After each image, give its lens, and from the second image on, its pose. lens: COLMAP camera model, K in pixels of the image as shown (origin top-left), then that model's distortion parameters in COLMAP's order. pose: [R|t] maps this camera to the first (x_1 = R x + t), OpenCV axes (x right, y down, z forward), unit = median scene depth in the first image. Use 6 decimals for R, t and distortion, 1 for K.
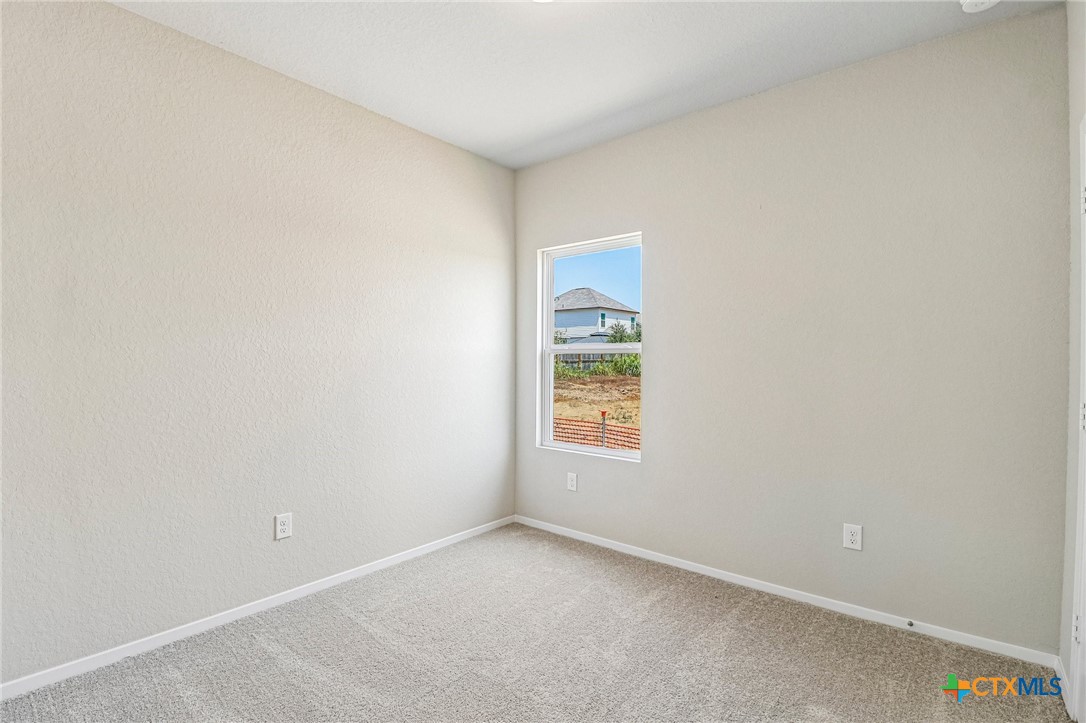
lens RADIAL K [[524.5, 0, 543.0], [0, 524.5, 361.5], [0, 0, 1]] dist [-0.000723, -0.000283]
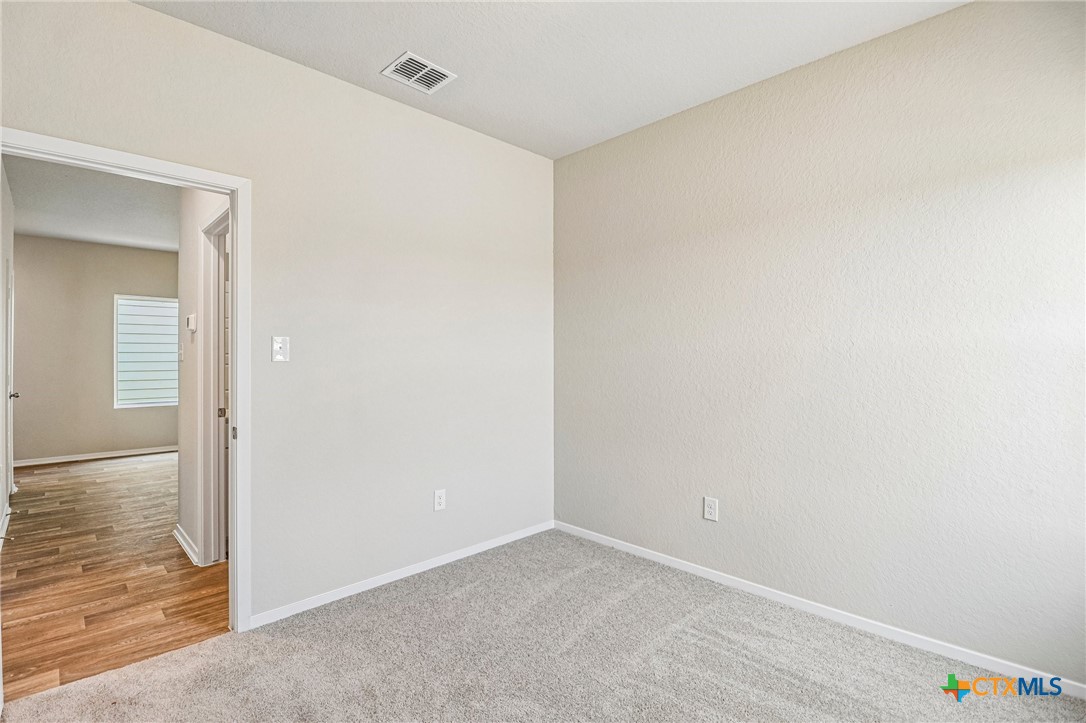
lens RADIAL K [[507.7, 0, 543.0], [0, 507.7, 361.5], [0, 0, 1]] dist [0.001254, -0.008619]
pose [[-0.091776, 0.005287, -0.995766, 0.579925], [-0.015544, 0.999856, 0.006741, 0.002833], [0.995658, 0.016097, -0.091680, 0.721204]]
